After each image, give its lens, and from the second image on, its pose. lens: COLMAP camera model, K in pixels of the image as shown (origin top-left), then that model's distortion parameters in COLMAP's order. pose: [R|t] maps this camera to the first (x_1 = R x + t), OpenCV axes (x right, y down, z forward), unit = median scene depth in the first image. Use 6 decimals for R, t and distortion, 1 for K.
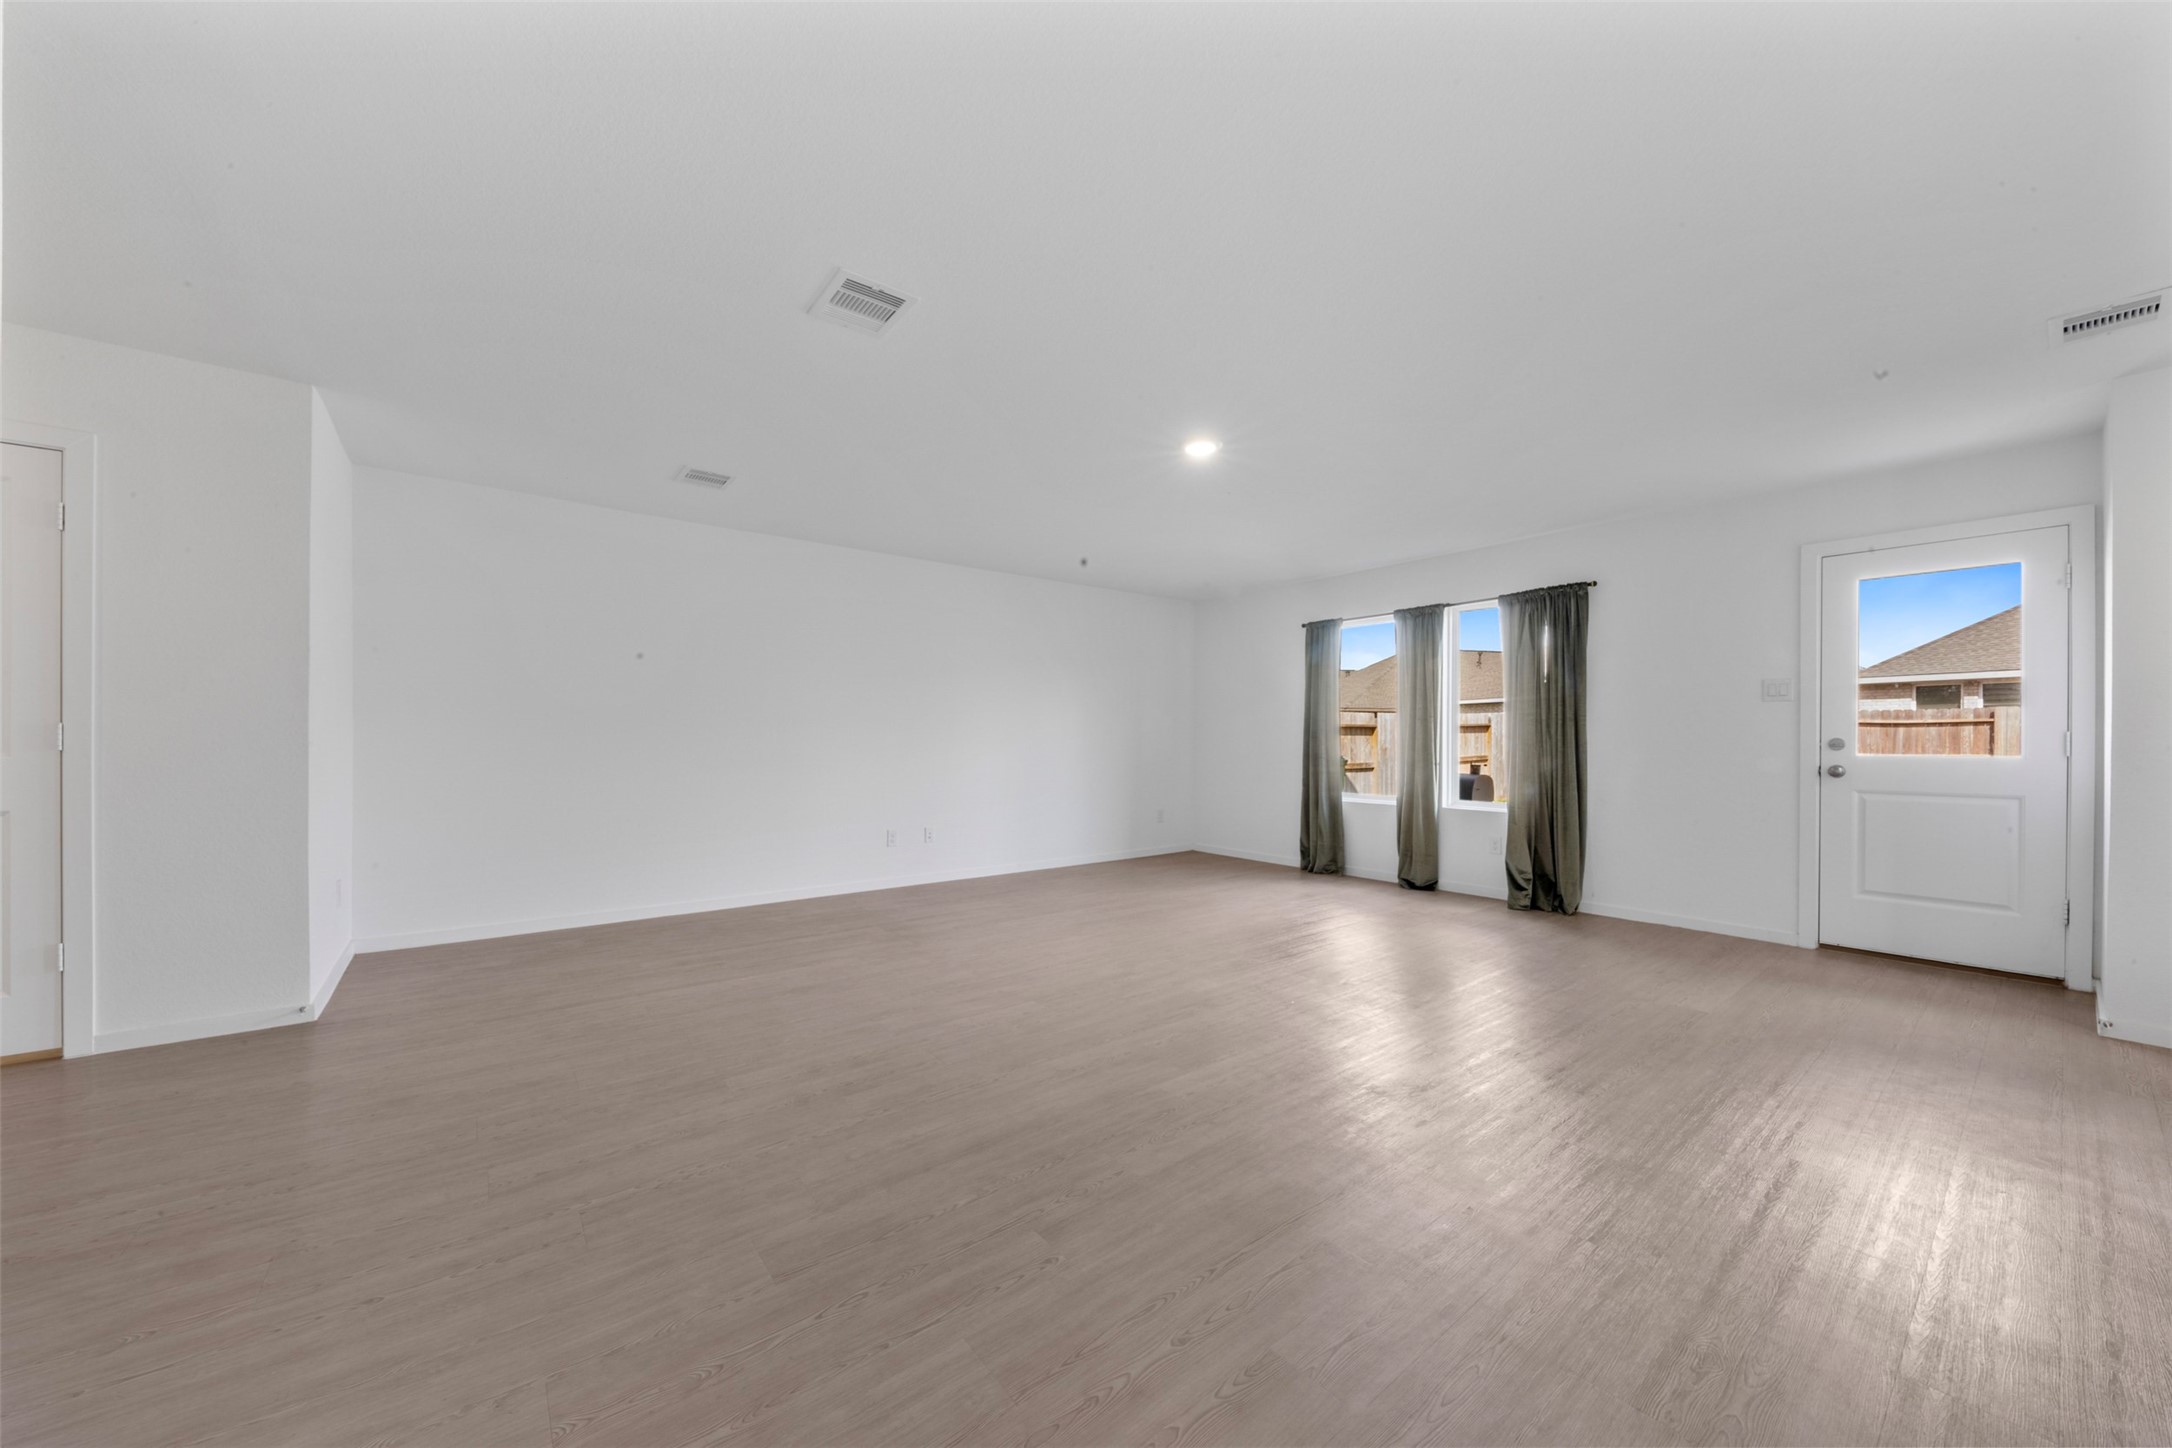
lens RADIAL K [[762.9, 0, 1087.3], [0, 762.9, 739.3], [0, 0, 1]] dist [0.000737, -0.002257]
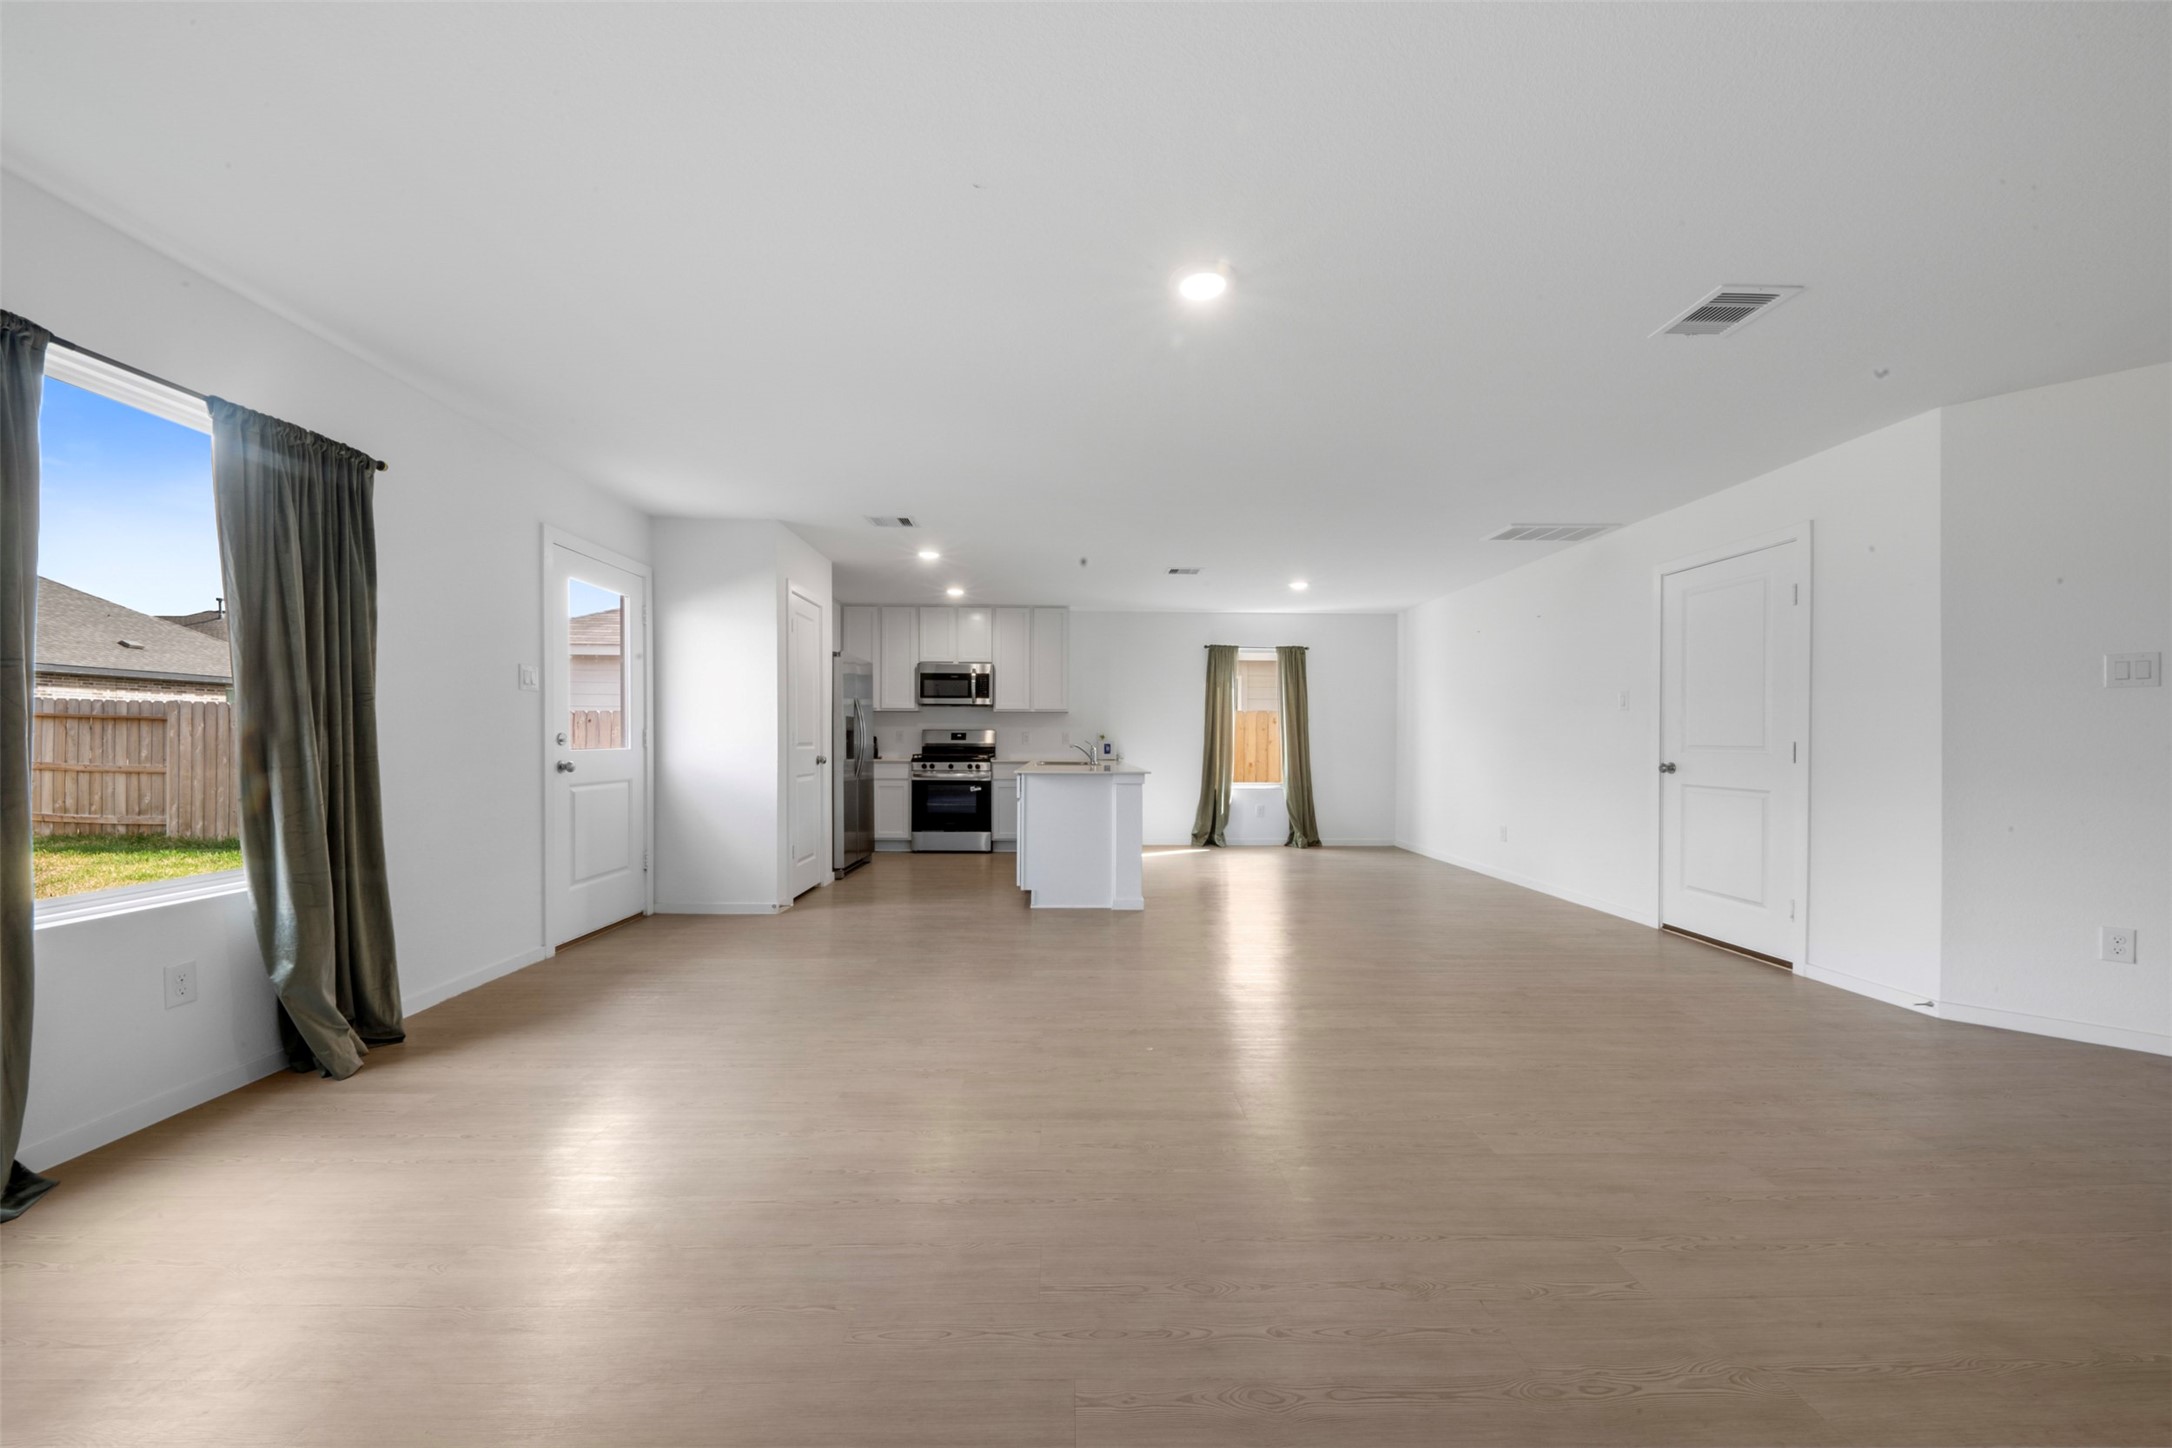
lens RADIAL K [[762.9, 0, 1084.1], [0, 762.9, 739.2], [0, 0, 1]] dist [0.000737, -0.002257]
pose [[-0.801963, -0.008050, 0.597320, -0.139166], [-0.008753, 0.999960, 0.001725, -0.000989], [-0.597310, -0.003845, -0.802001, 1.363983]]
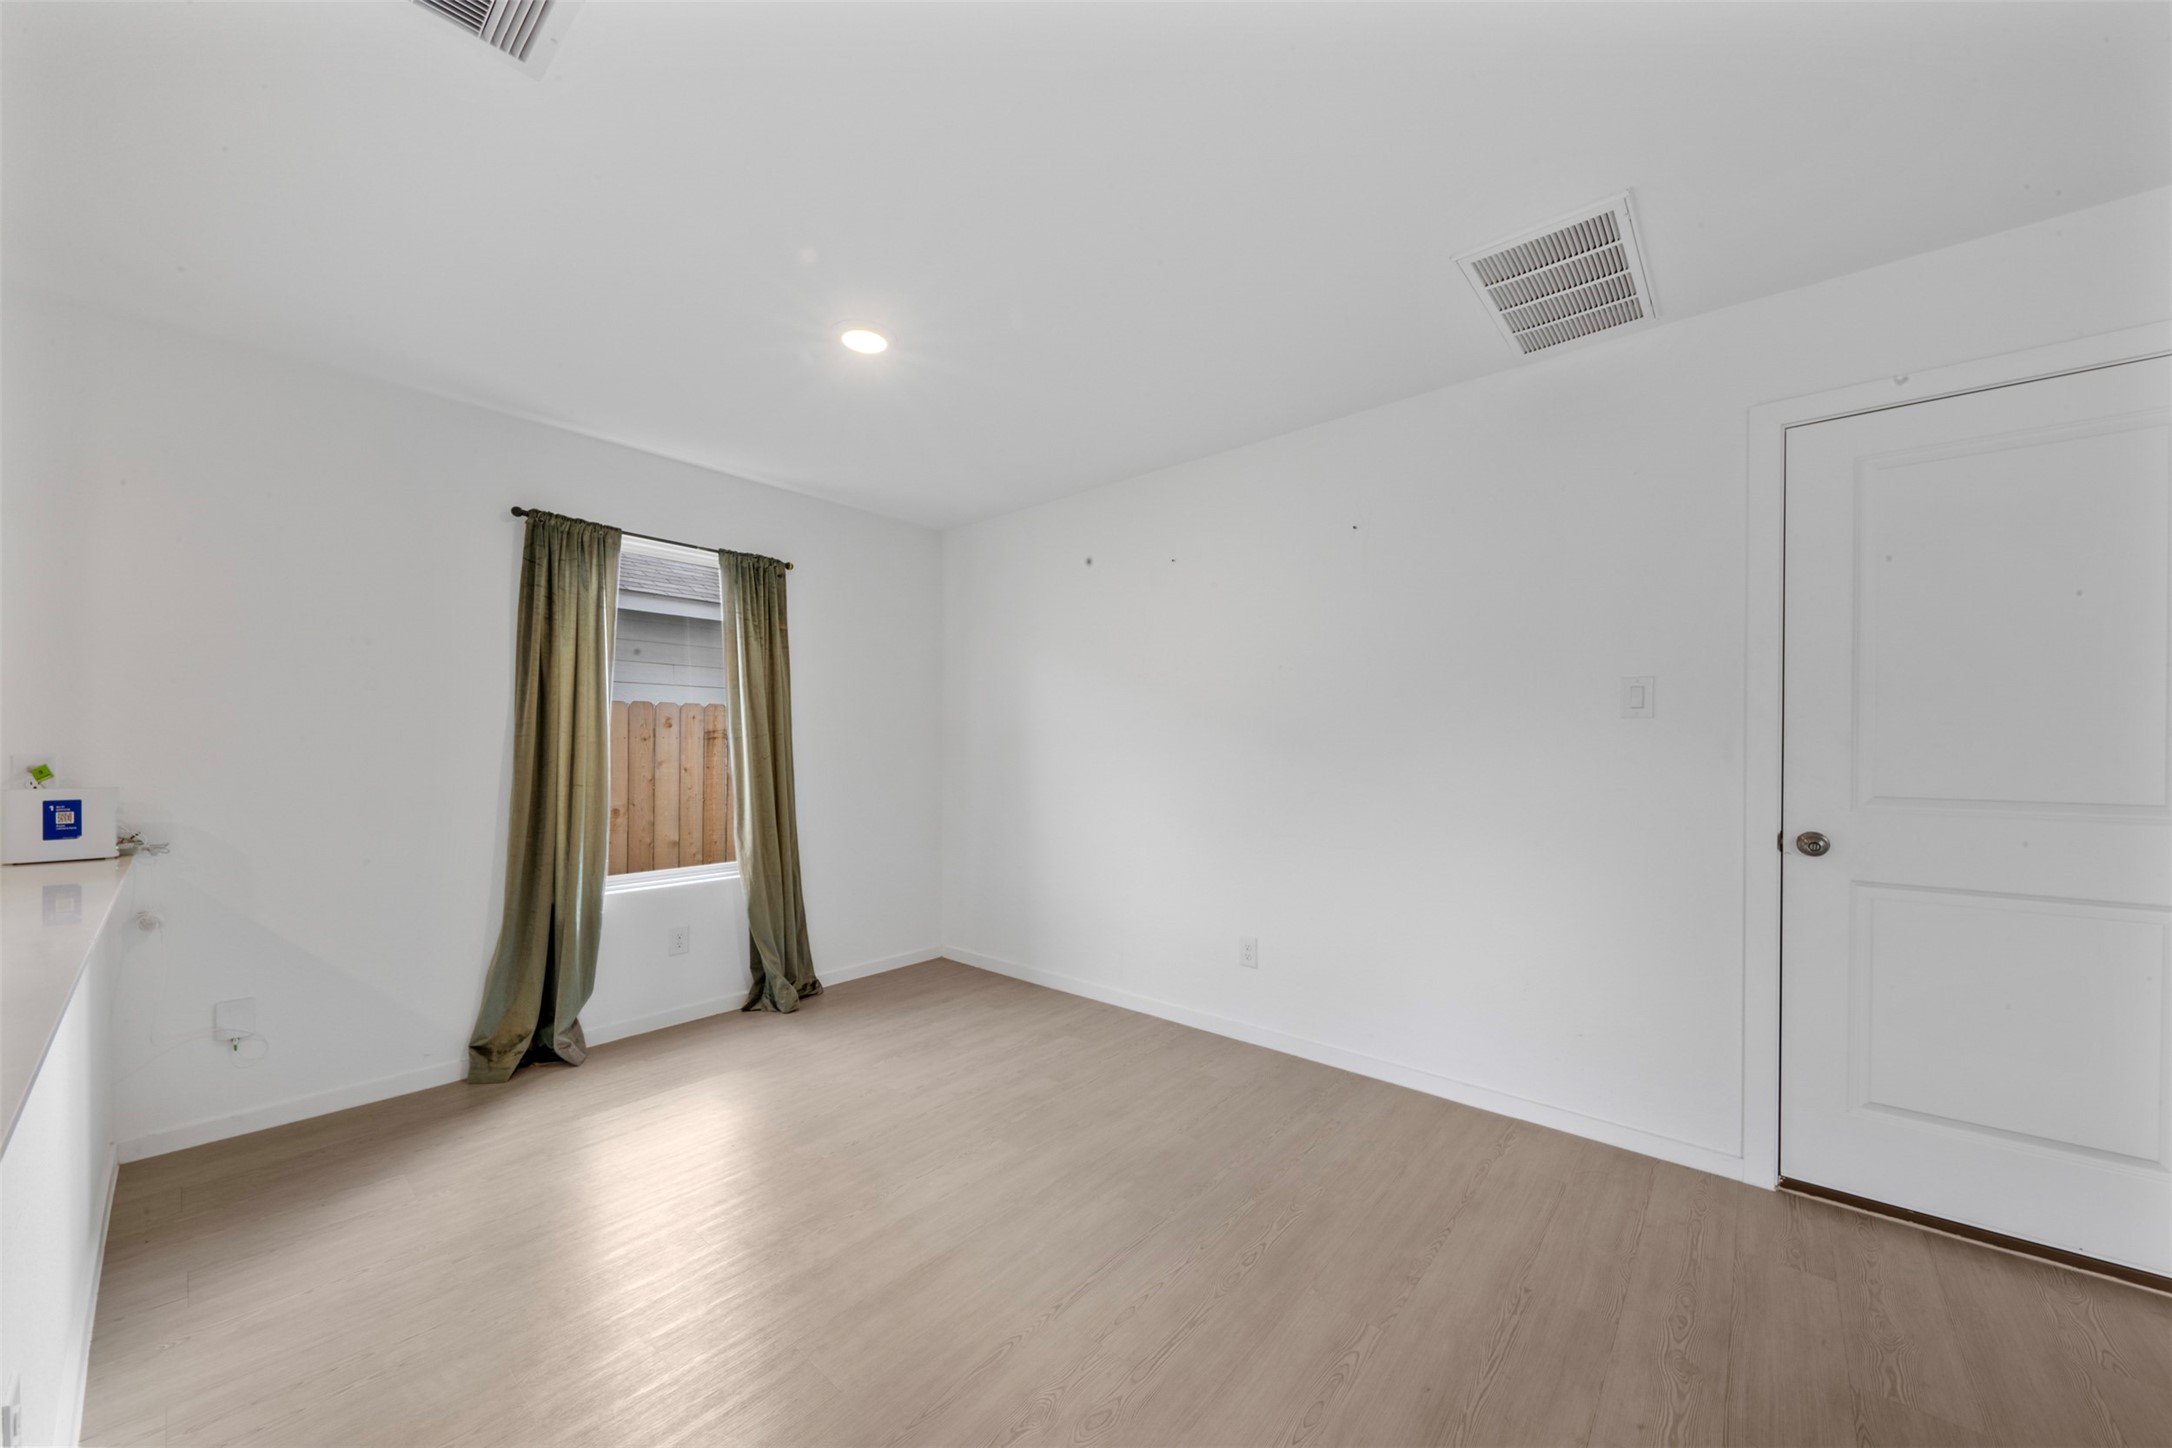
lens RADIAL K [[762.9, 0, 1081.0], [0, 762.9, 746.6], [0, 0, 1]] dist [0.000737, -0.002257]
pose [[-0.981984, -0.007377, -0.188820, 0.416237], [-0.007029, 0.999972, -0.002513, -0.024696], [0.188834, -0.001140, -0.982008, 0.377572]]
